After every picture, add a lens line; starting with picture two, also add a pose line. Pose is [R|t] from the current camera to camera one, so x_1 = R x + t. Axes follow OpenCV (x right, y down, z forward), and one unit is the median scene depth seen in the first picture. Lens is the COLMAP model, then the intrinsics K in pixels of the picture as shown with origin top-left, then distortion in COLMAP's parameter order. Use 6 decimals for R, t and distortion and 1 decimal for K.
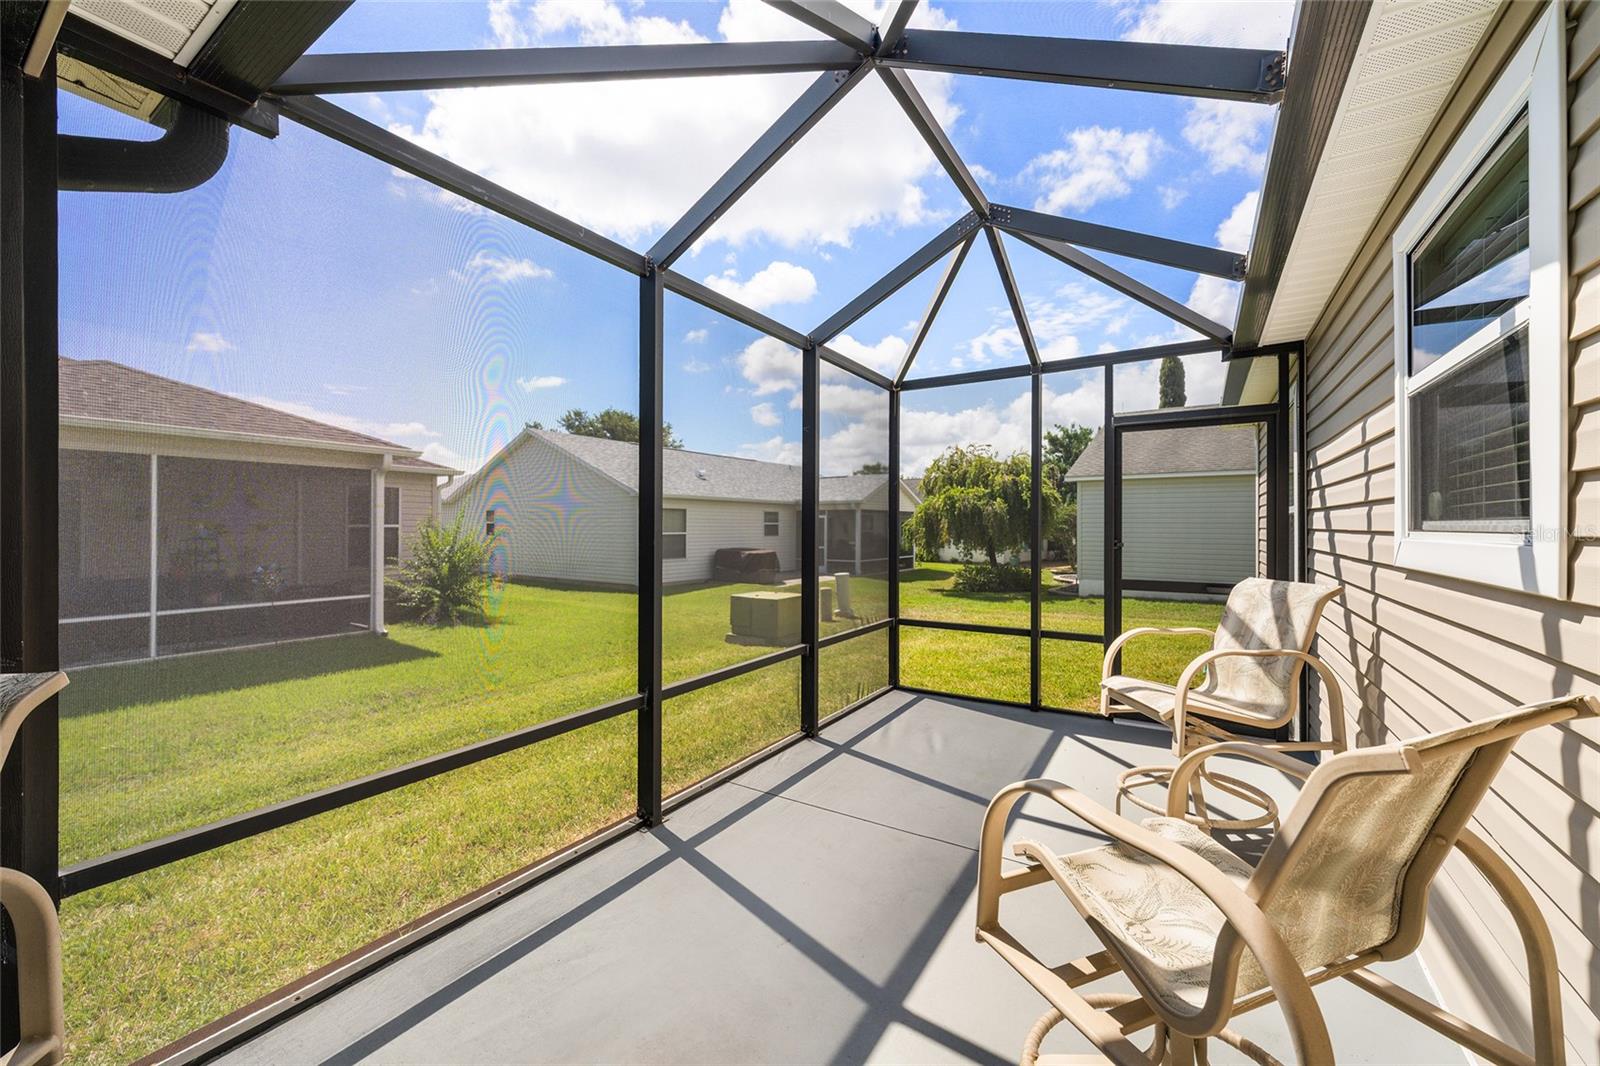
lens RADIAL K [[623.6, 0, 802.7], [0, 623.6, 528.1], [0, 0, 1]] dist [-0.000490, -0.000141]
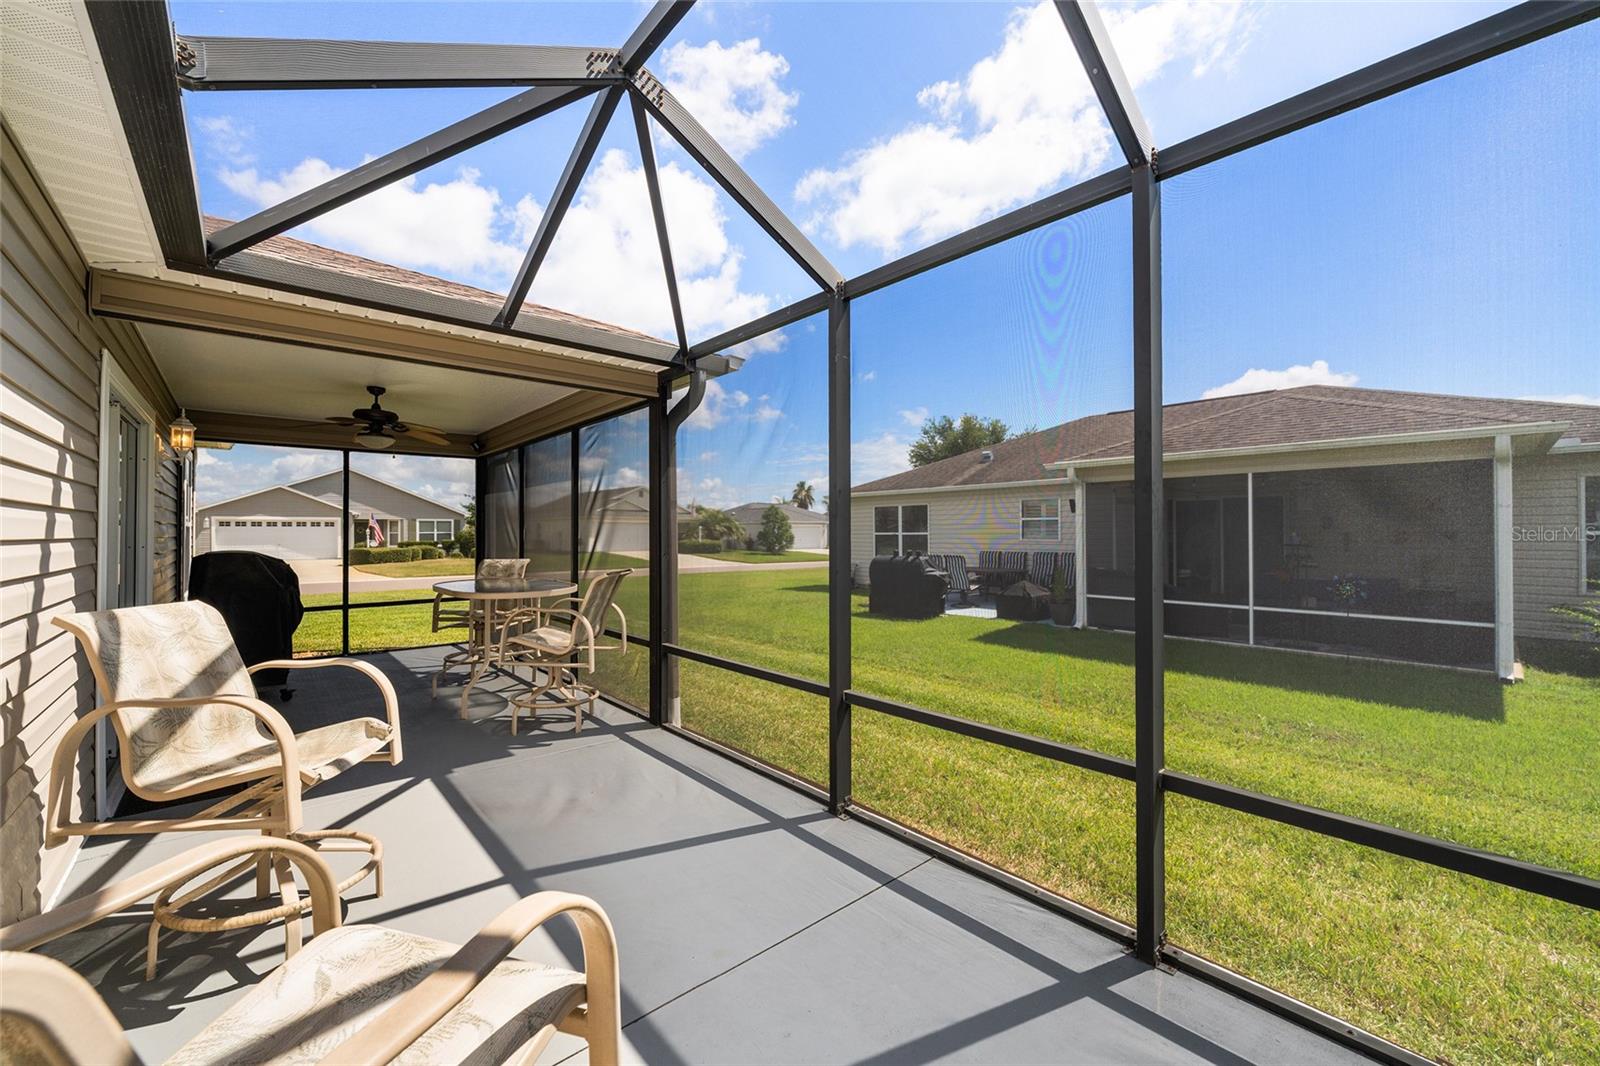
lens RADIAL K [[623.6, 0, 798.2], [0, 623.6, 525.9], [0, 0, 1]] dist [-0.000490, -0.000141]
pose [[-0.274513, -0.011784, -0.961511, 0.310879], [-0.001968, 0.999930, -0.011693, -0.001808], [0.961581, -0.001318, -0.274517, 0.471374]]
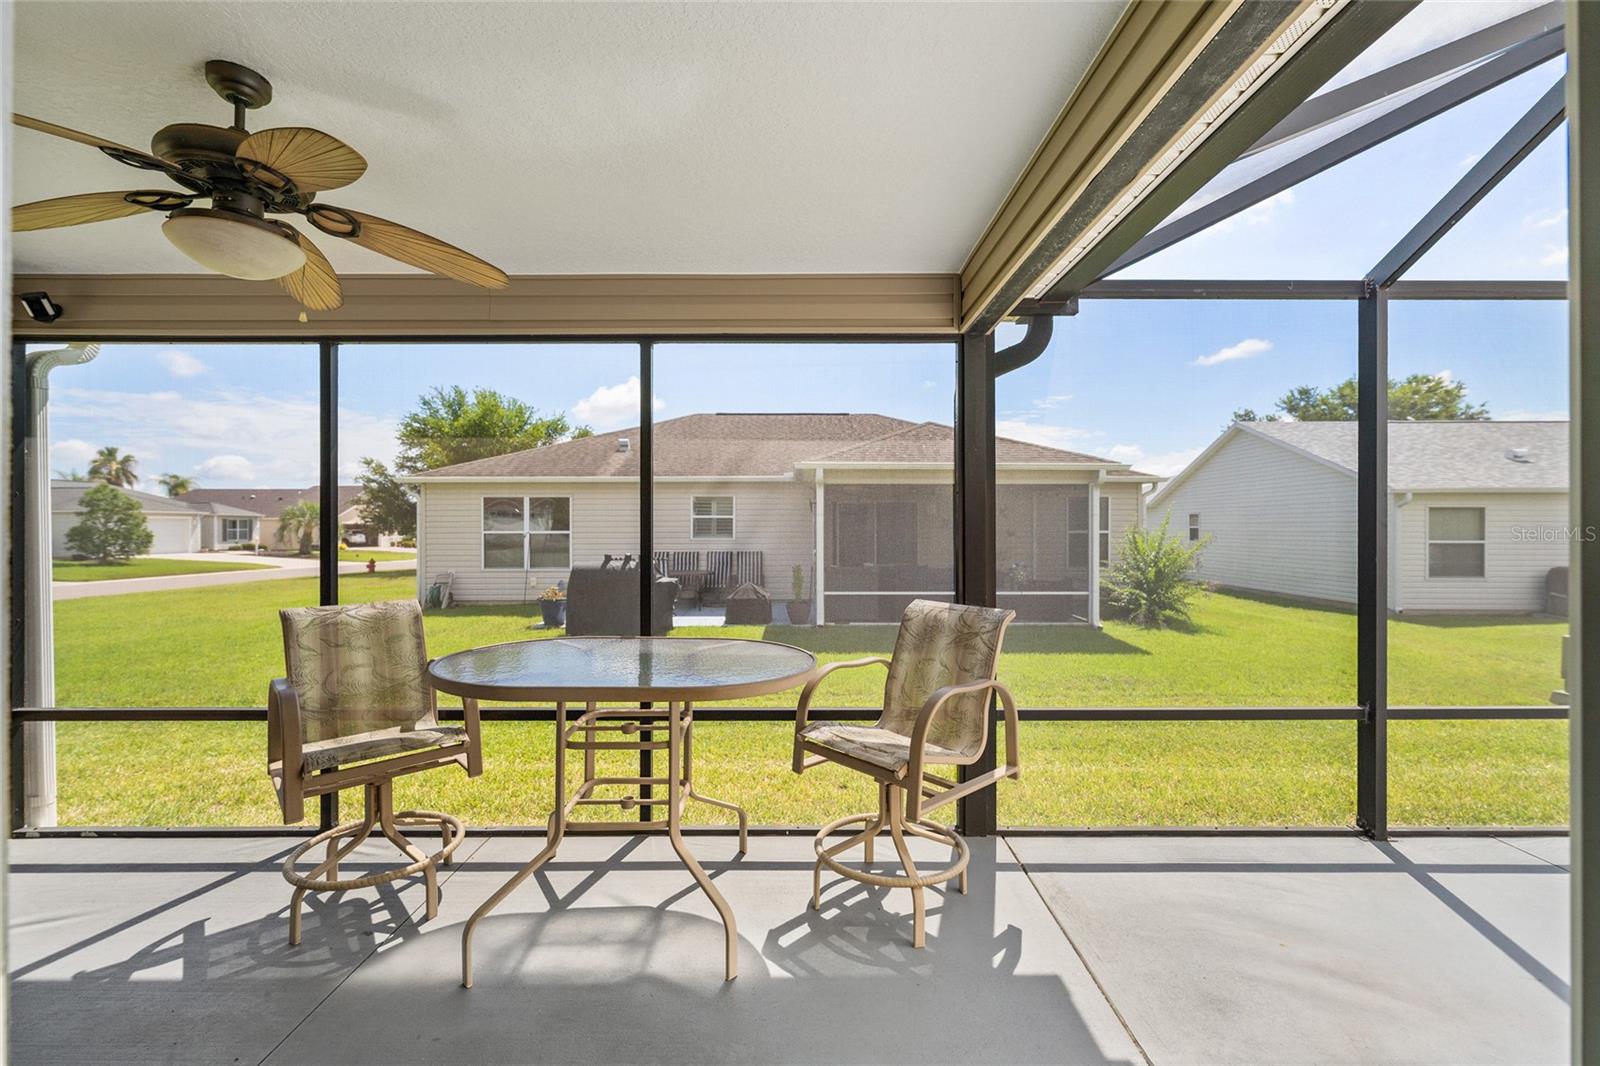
lens RADIAL K [[666.3, 0, 796.7], [0, 666.3, 525.3], [0, 0, 1]] dist [-0.002577, 0.000834]
pose [[0.540312, -0.004984, -0.841450, 0.062029], [-0.001868, 0.999973, -0.007122, -0.008677], [0.841462, 0.005420, 0.540288, -0.143334]]
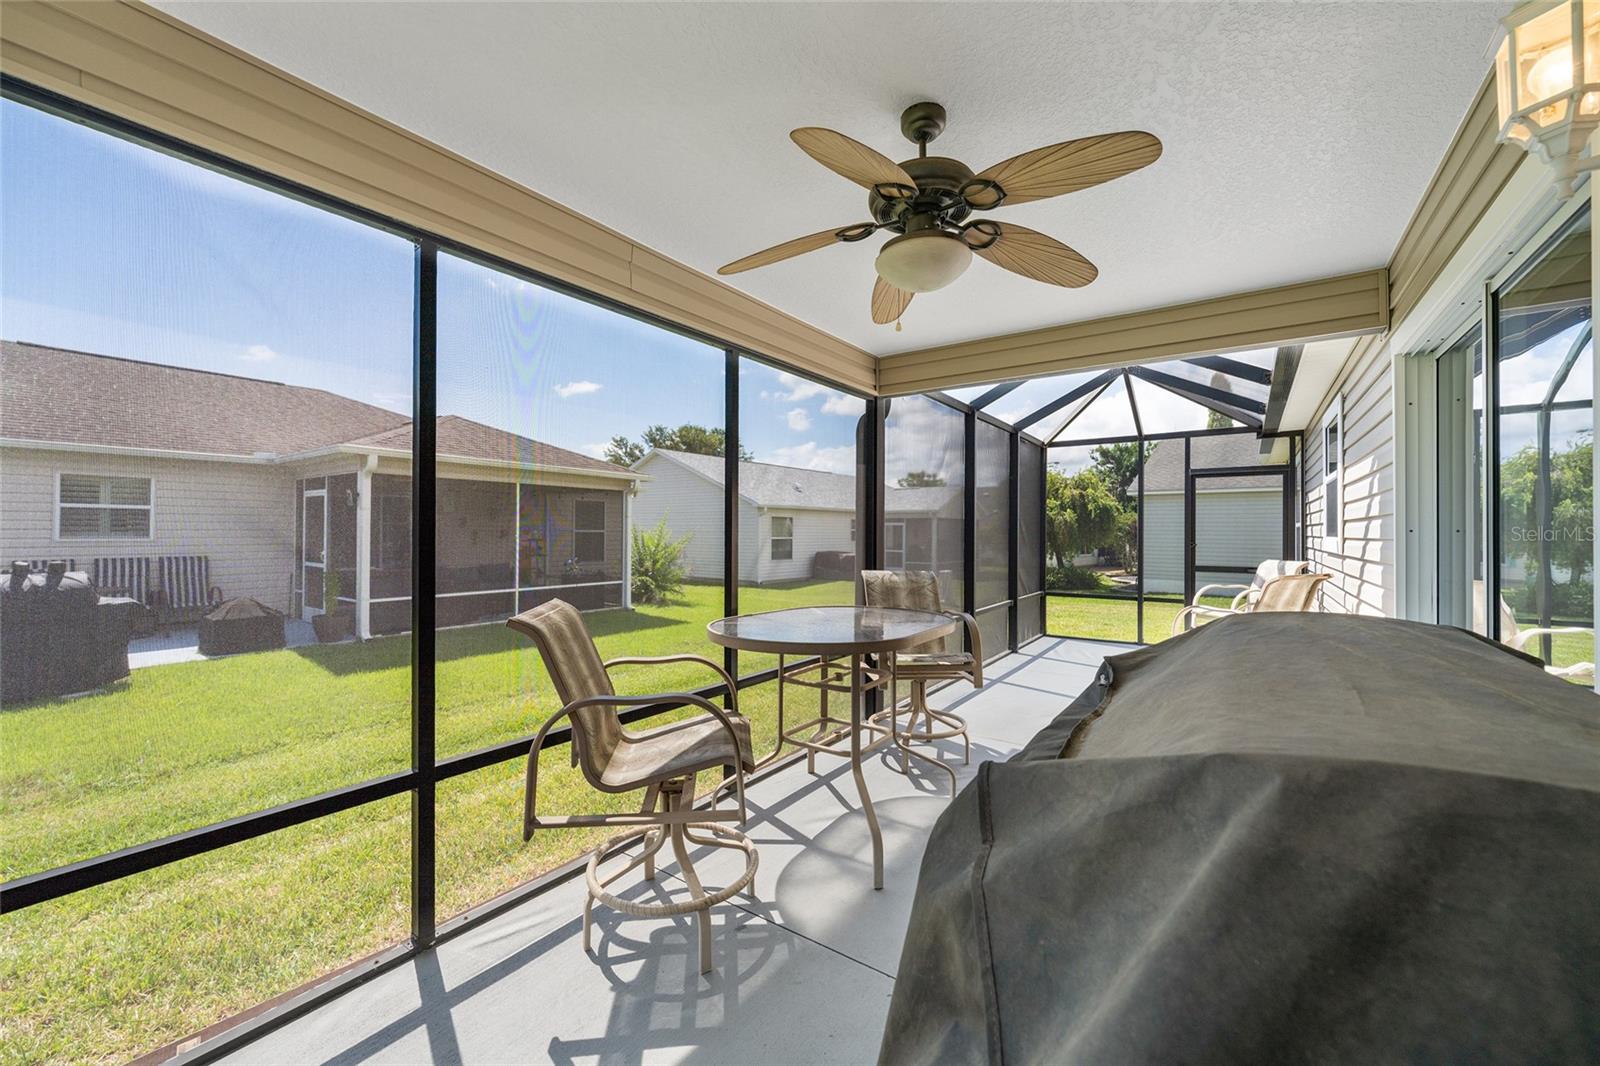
lens RADIAL K [[623.6, 0, 803.1], [0, 623.6, 531.8], [0, 0, 1]] dist [-0.000490, -0.000141]
pose [[0.998722, 0.004016, -0.050376, -0.268847], [-0.004165, 0.999987, -0.002853, 0.000079], [0.050364, 0.003059, 0.998726, -0.428845]]
